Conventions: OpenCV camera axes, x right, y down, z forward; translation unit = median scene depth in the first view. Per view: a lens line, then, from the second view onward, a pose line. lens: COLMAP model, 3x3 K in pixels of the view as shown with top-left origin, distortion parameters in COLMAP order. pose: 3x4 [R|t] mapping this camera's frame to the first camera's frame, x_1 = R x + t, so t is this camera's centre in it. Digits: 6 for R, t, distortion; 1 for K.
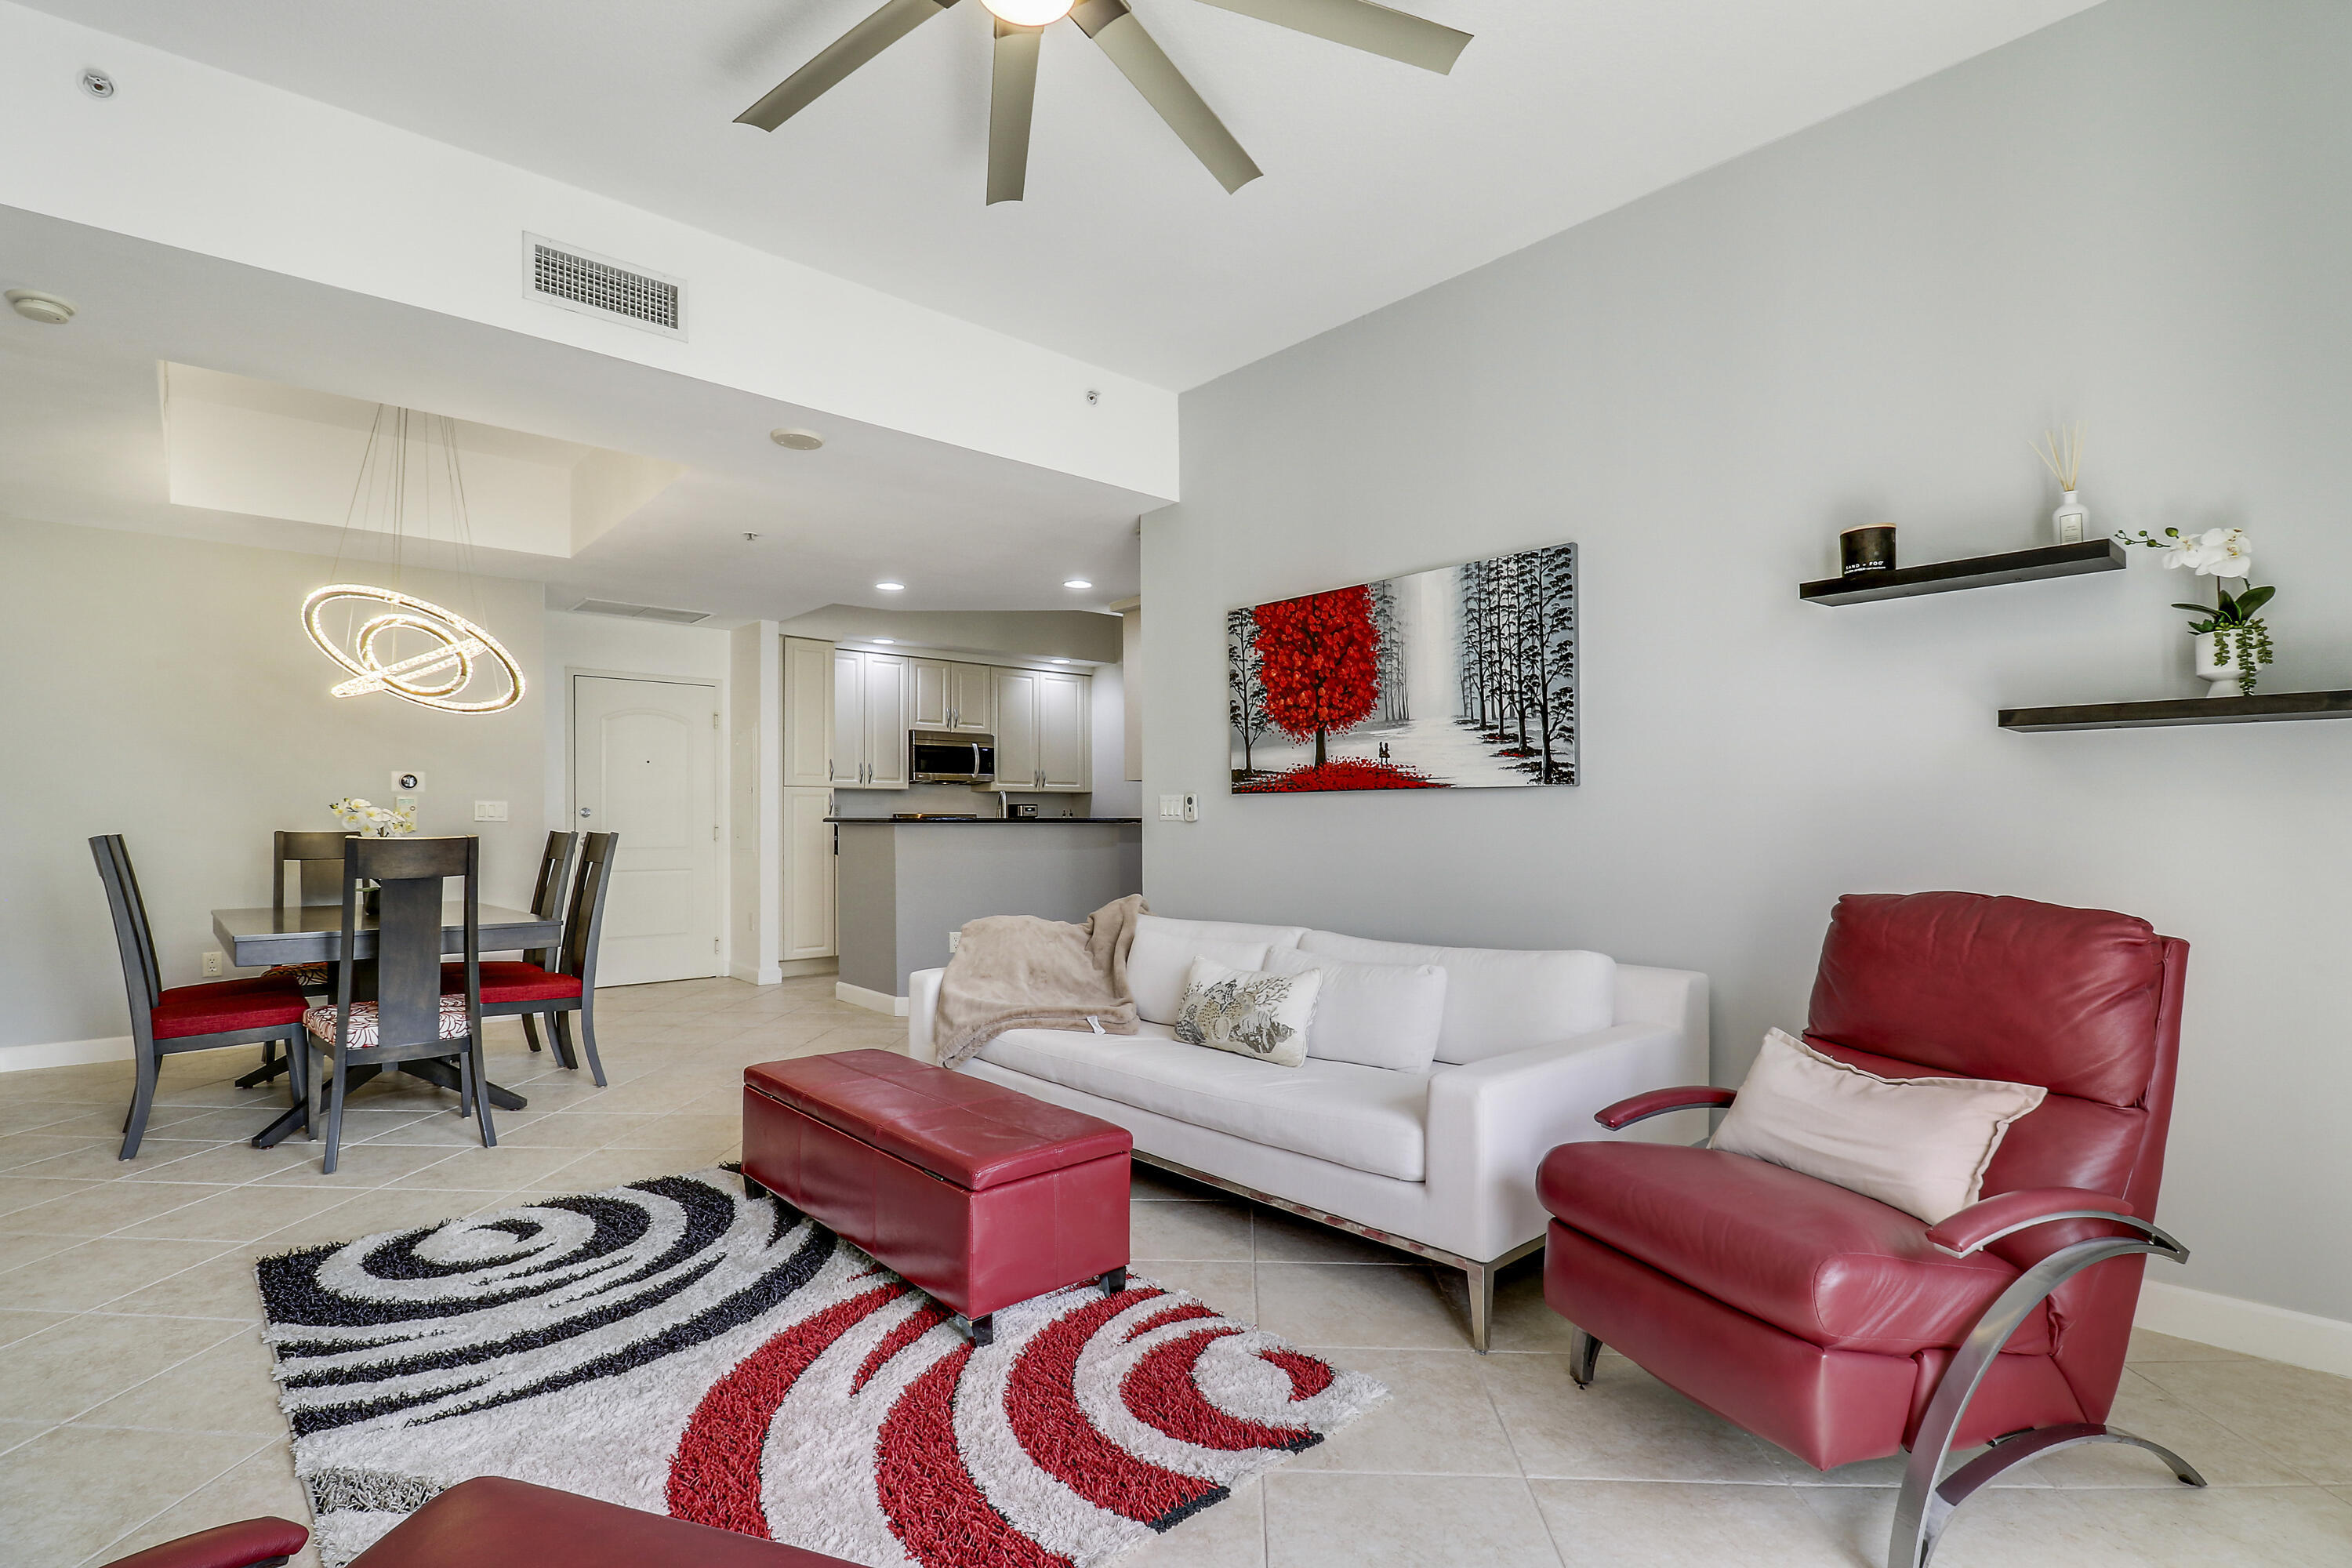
lens RADIAL K [[1091.7, 0, 1173.3], [0, 1091.7, 802.6], [0, 0, 1]] dist [0.000533, -0.013600]
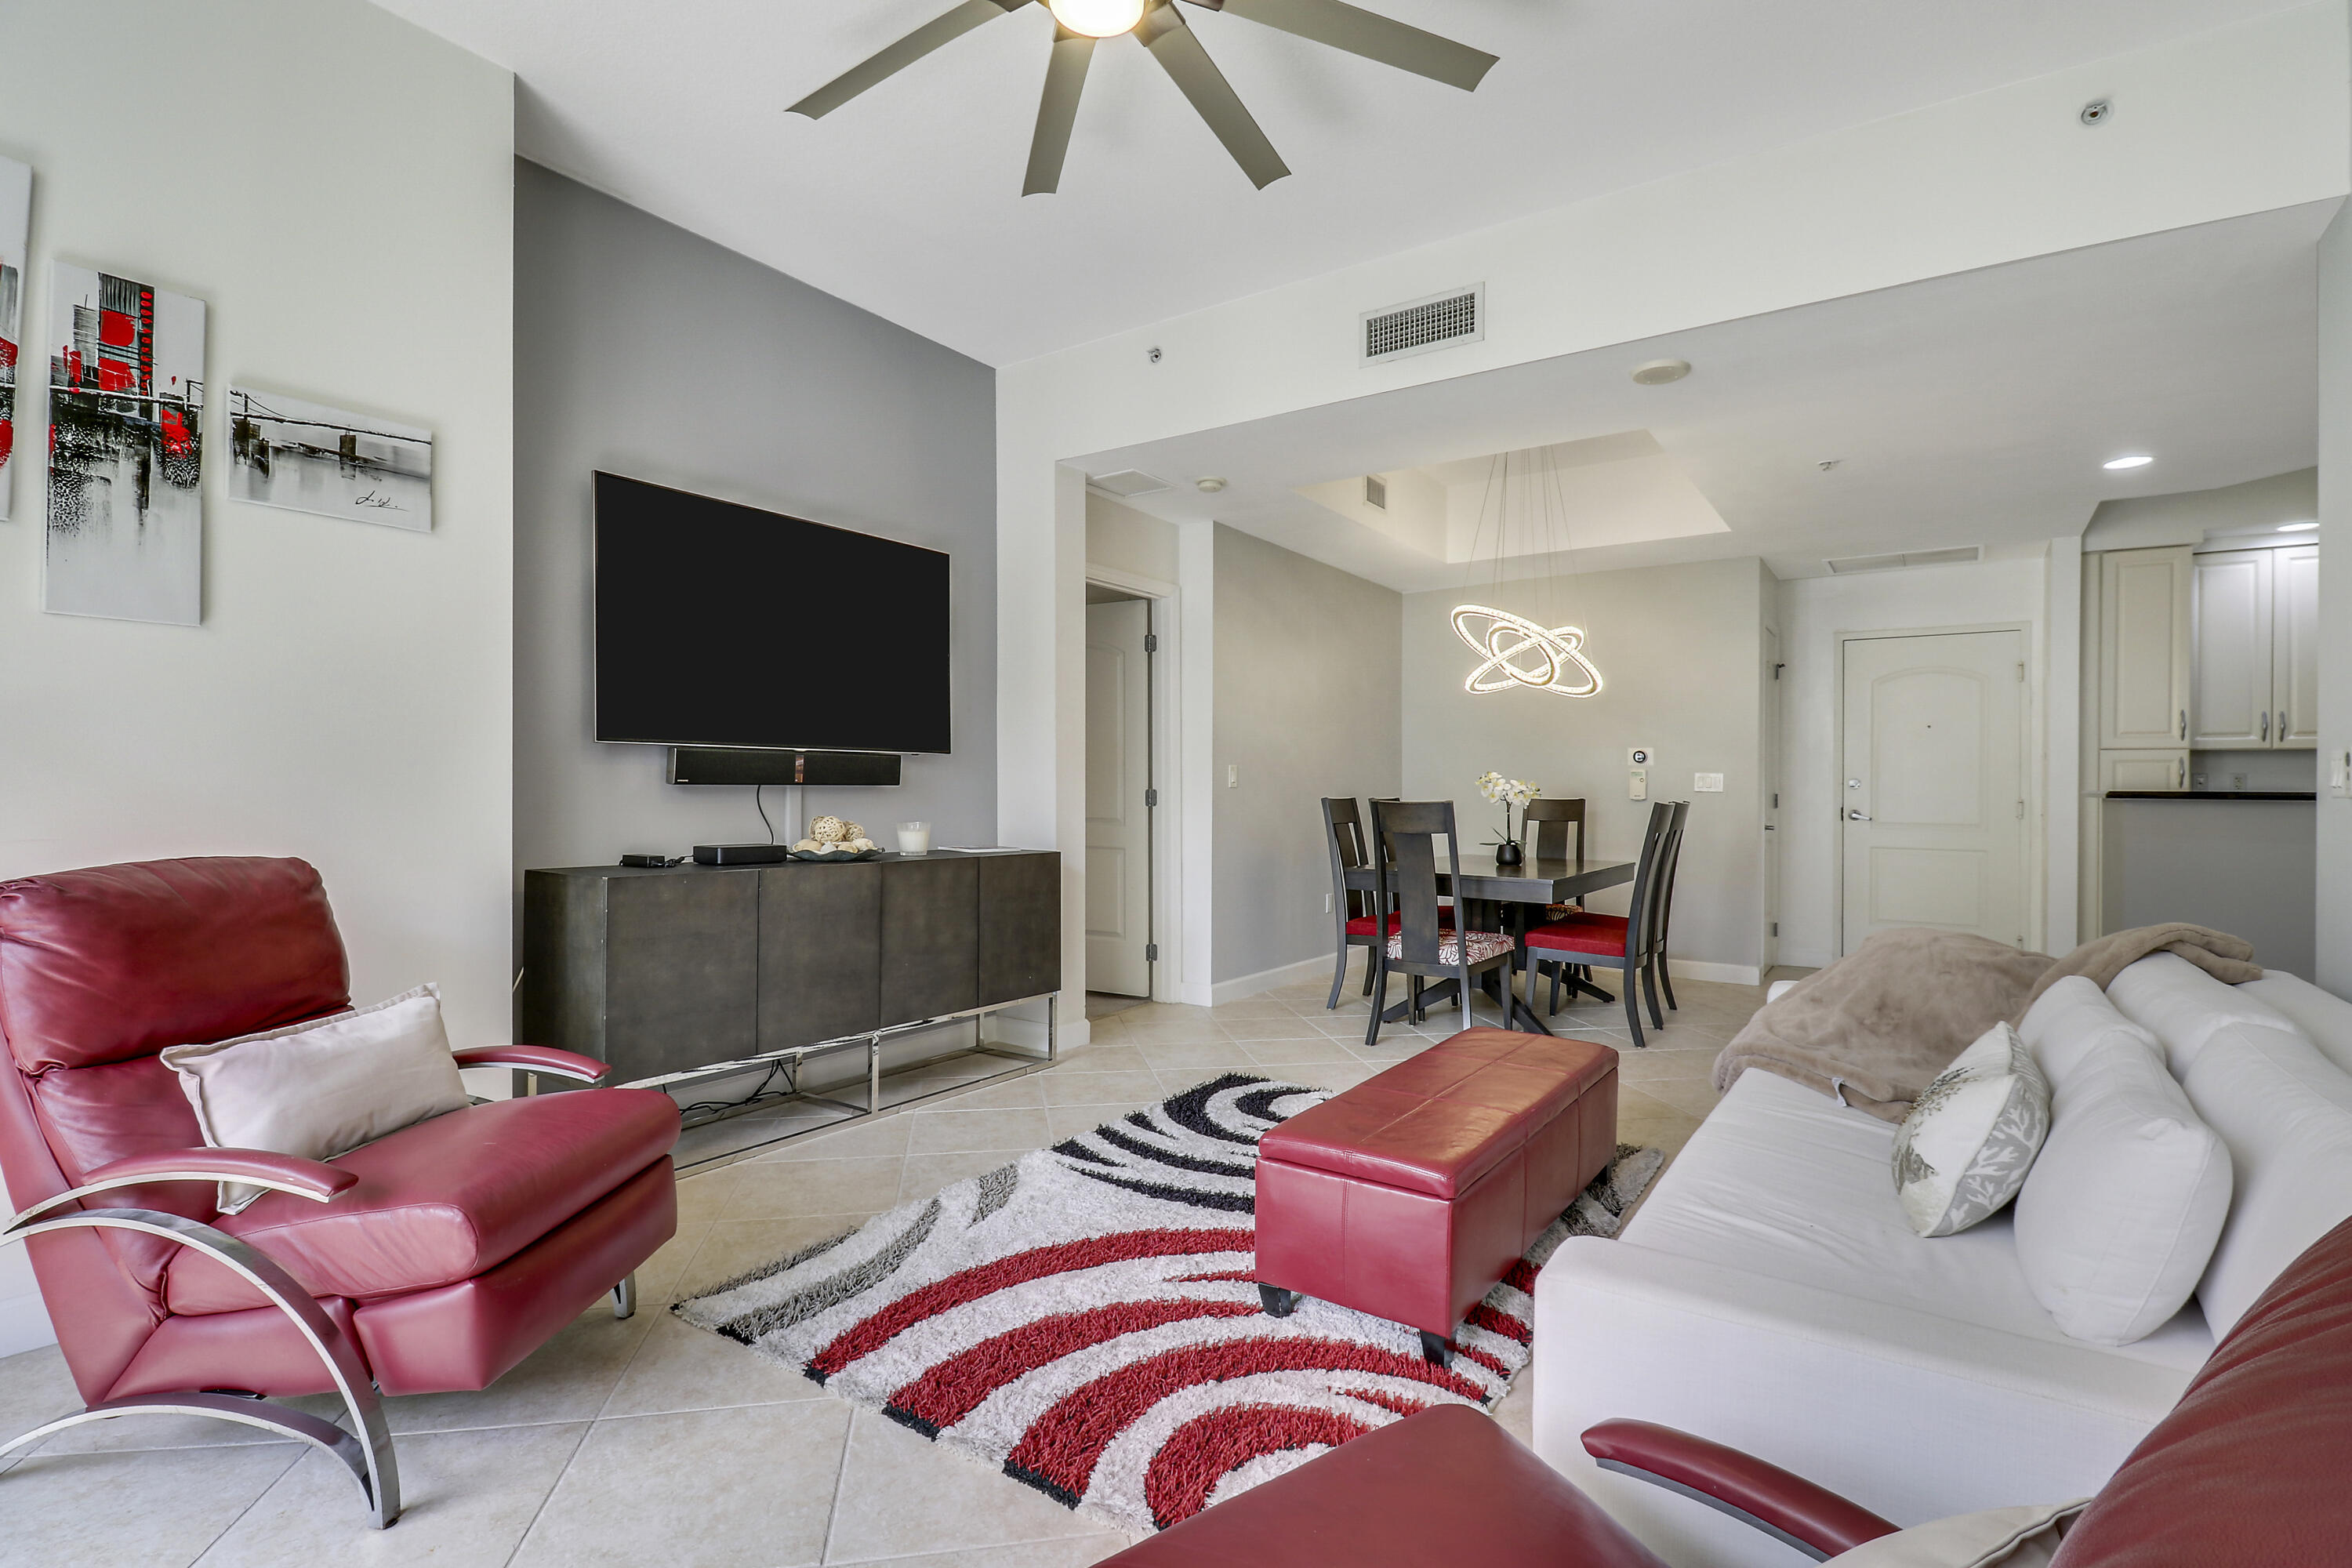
lens RADIAL K [[1094.4, 0, 1200.2], [0, 1094.4, 784.3], [0, 0, 1]] dist [-0.001646, -0.000313]
pose [[0.242923, 0.000122, -0.970046, 0.493888], [0.006280, 0.999979, 0.001699, 0.007874], [0.970025, -0.006504, 0.242917, 0.443568]]
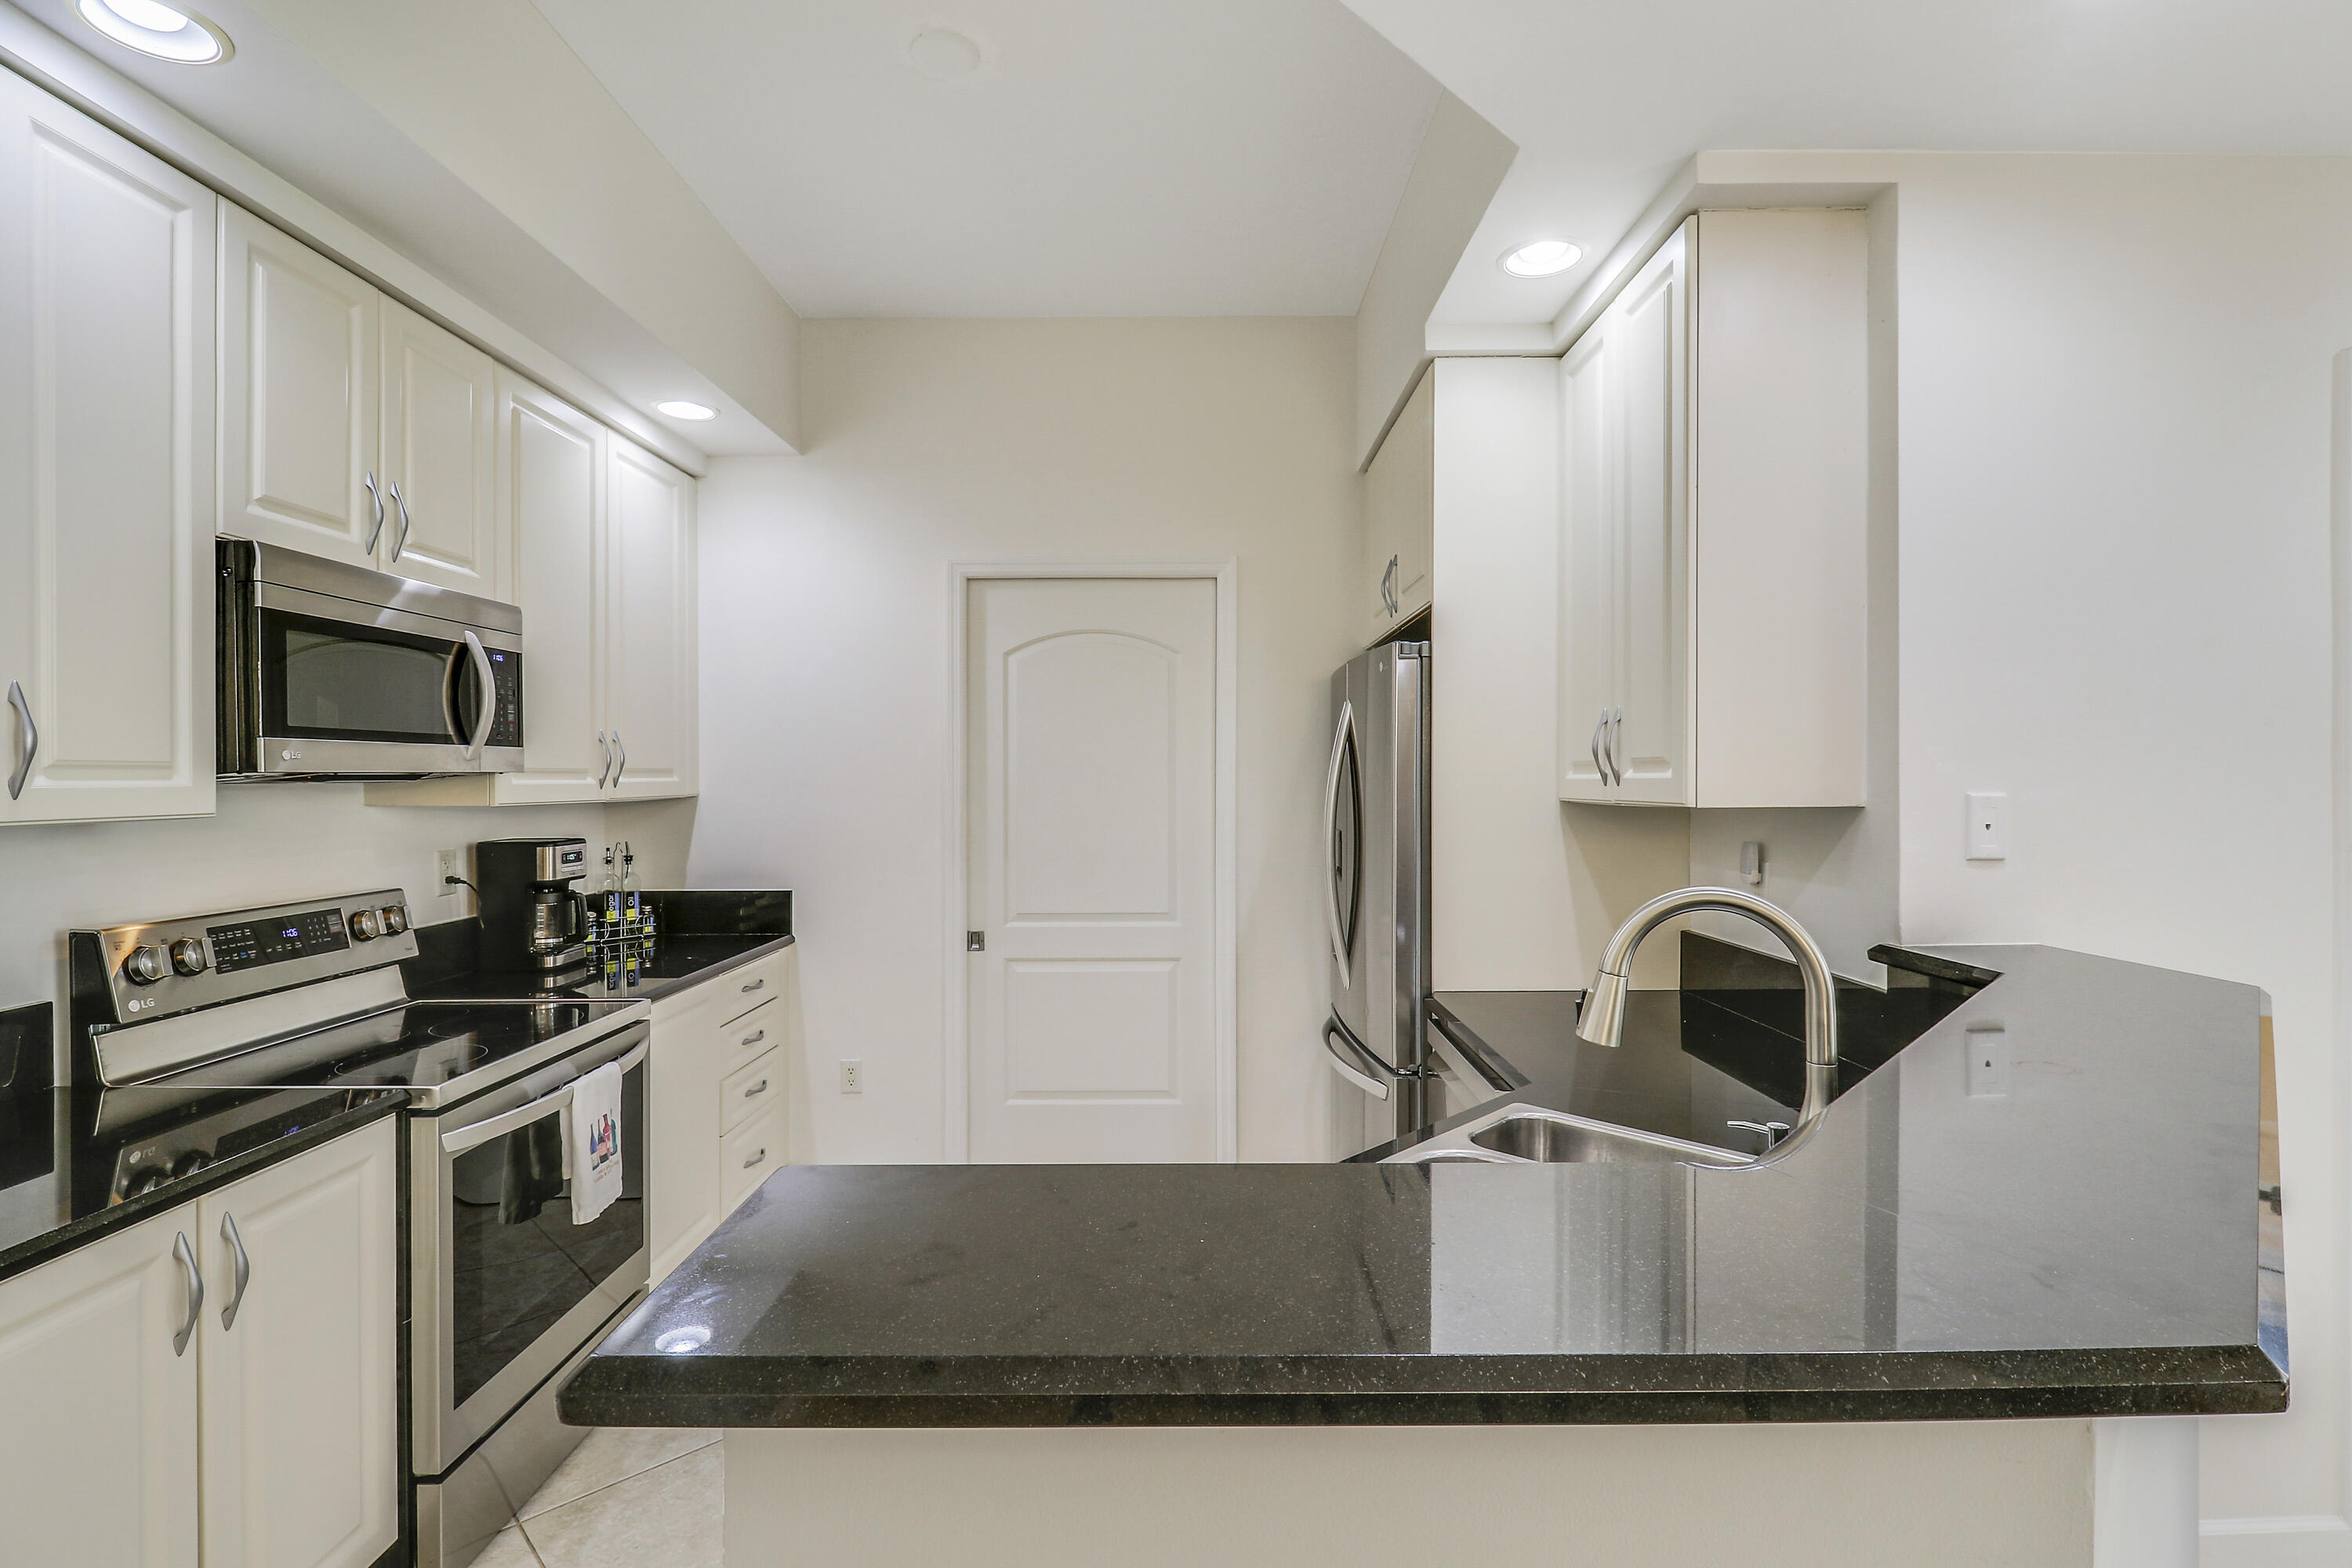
lens RADIAL K [[1114.1, 0, 1170.2], [0, 1114.1, 779.8], [0, 0, 1]] dist [-0.000269, -0.014478]
pose [[0.671296, -0.005919, 0.741166, -0.668026], [-0.004602, 0.999916, 0.012154, -0.055353], [-0.741175, -0.011570, 0.671212, 1.735128]]
